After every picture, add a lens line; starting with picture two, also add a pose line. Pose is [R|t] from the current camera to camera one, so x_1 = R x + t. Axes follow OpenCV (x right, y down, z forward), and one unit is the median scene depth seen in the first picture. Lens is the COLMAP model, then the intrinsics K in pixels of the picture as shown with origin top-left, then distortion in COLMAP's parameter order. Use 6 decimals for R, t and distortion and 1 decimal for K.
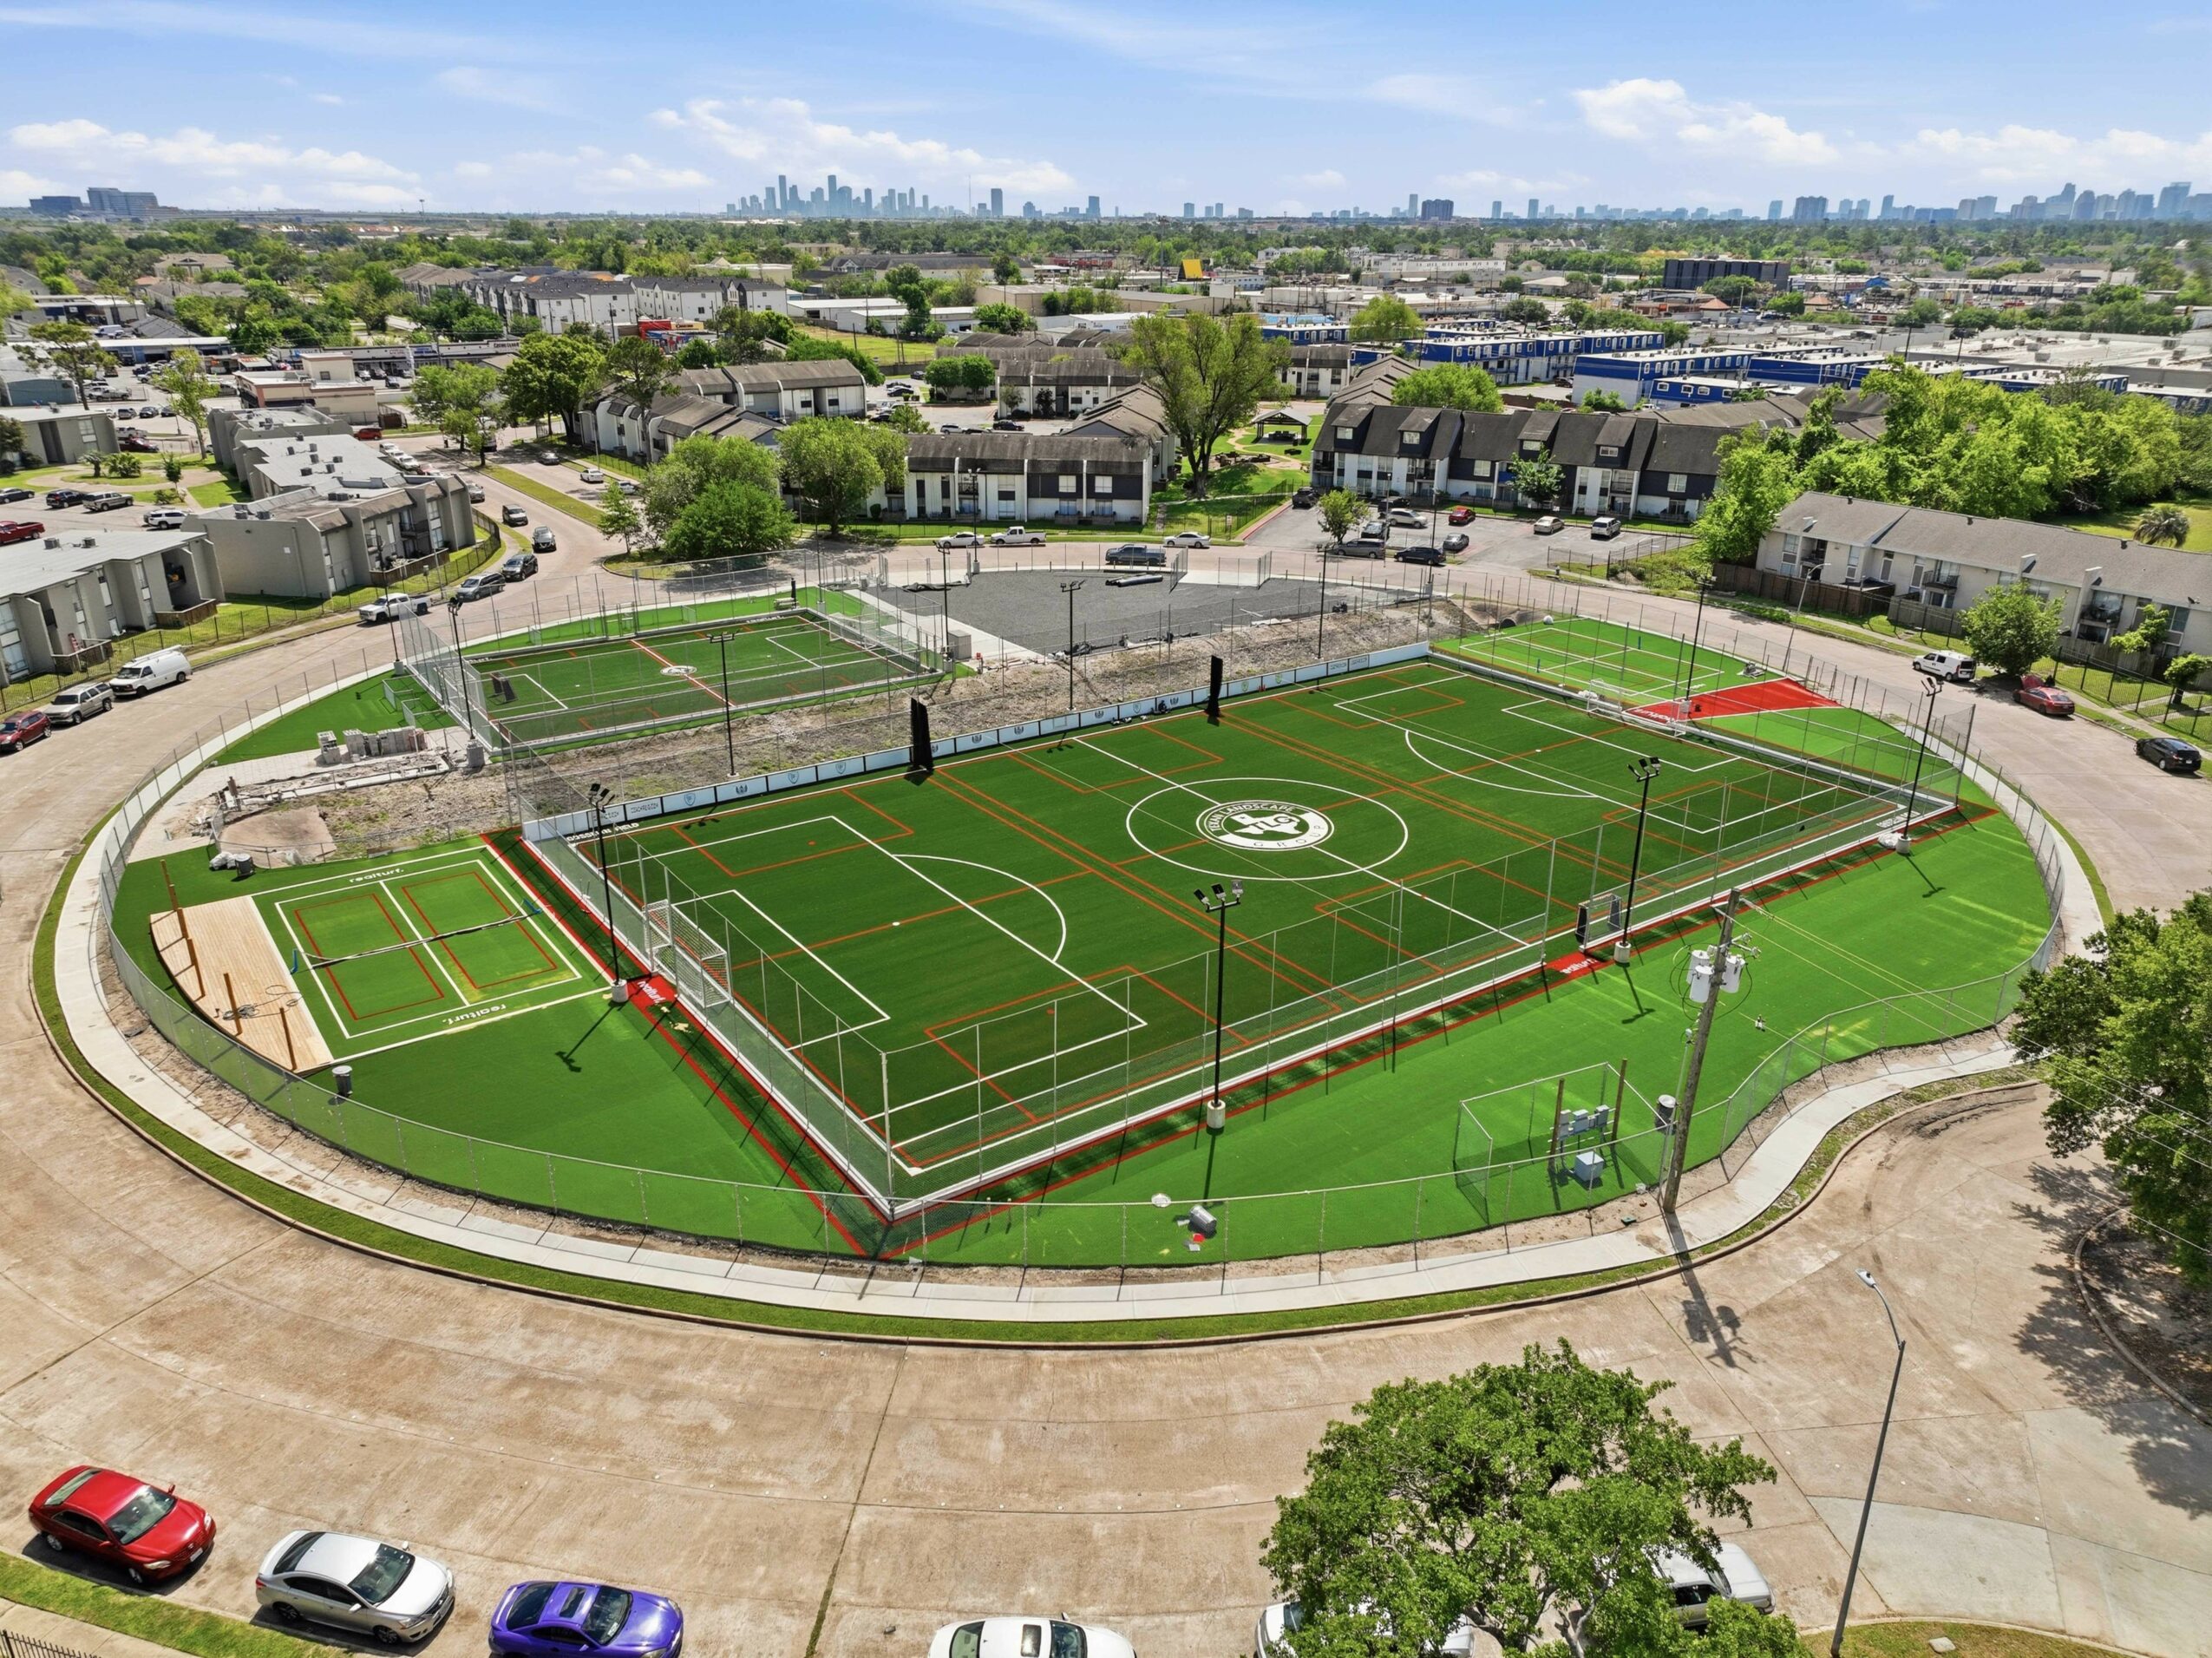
lens RADIAL K [[1566.4, 0, 1105.5], [0, 1566.4, 826.7], [0, 0, 1]] dist [-0.000490, 0.016652]
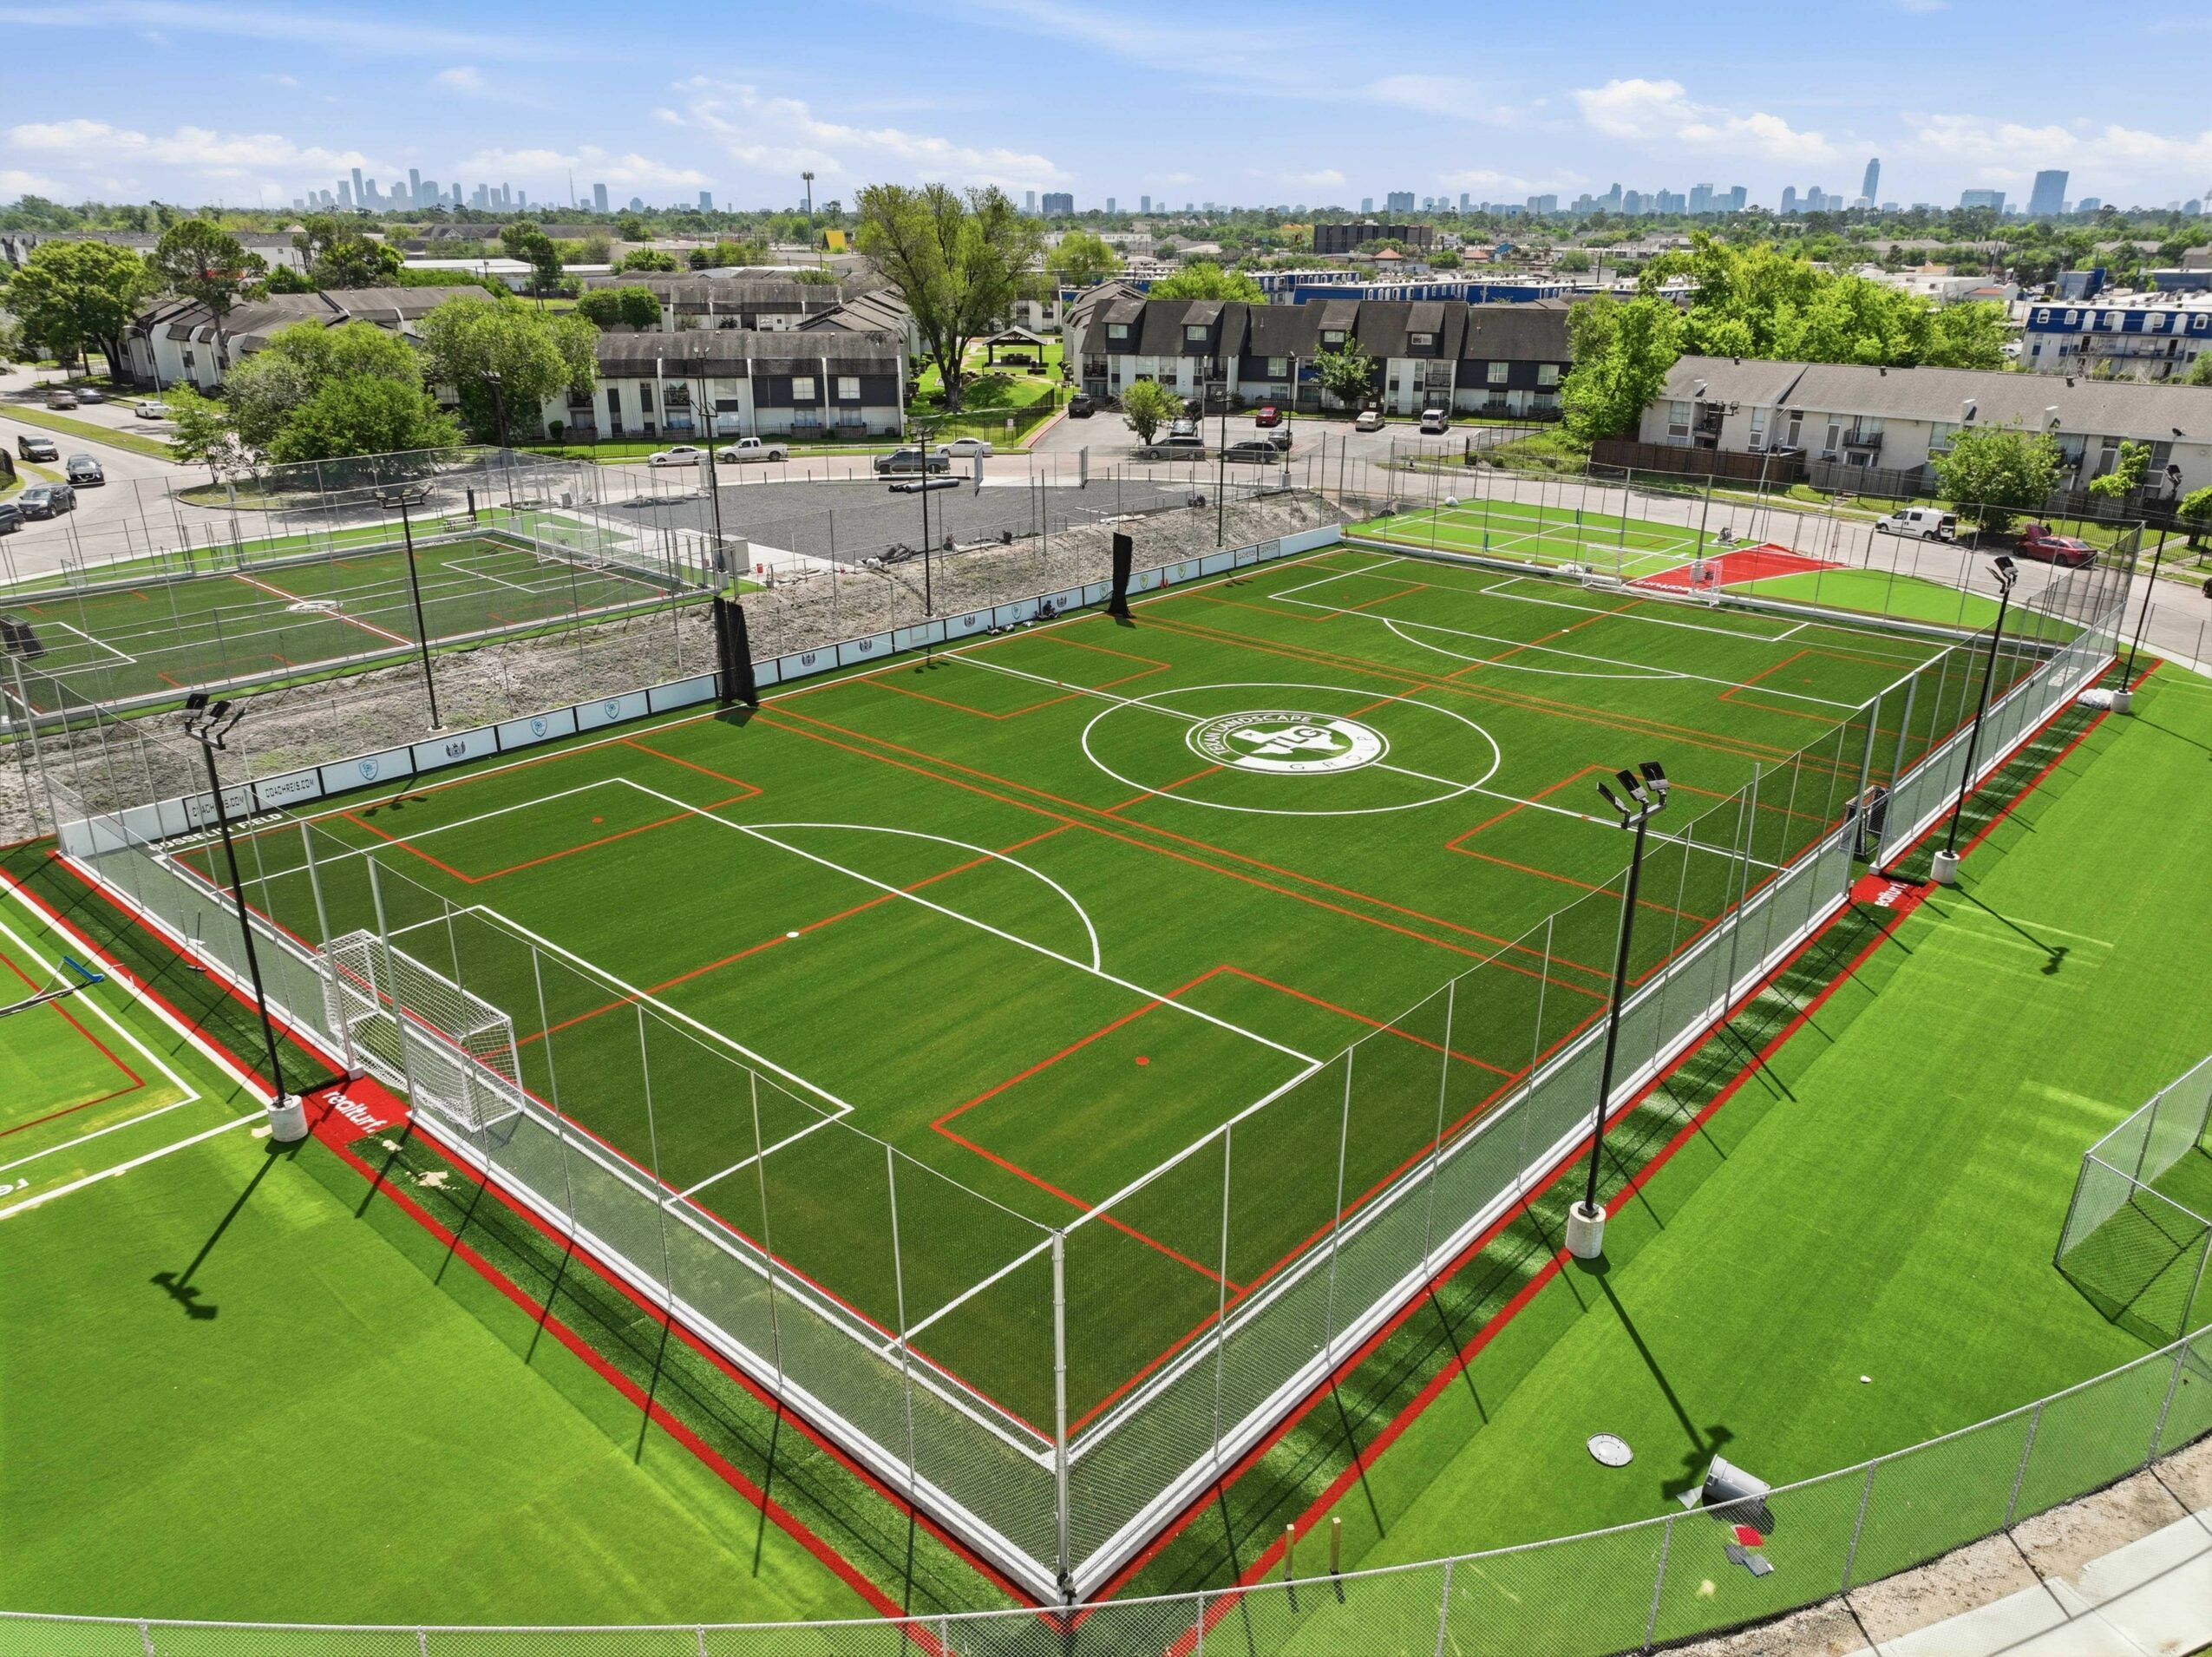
lens RADIAL K [[1566.3, 0, 1110.9], [0, 1566.3, 833.5], [0, 0, 1]] dist [-0.000490, 0.016652]
pose [[0.973928, -0.083804, 0.210810, -0.087169], [0.082796, 0.996473, 0.013619, 0.016959], [-0.211208, 0.004190, 0.977432, 0.261095]]
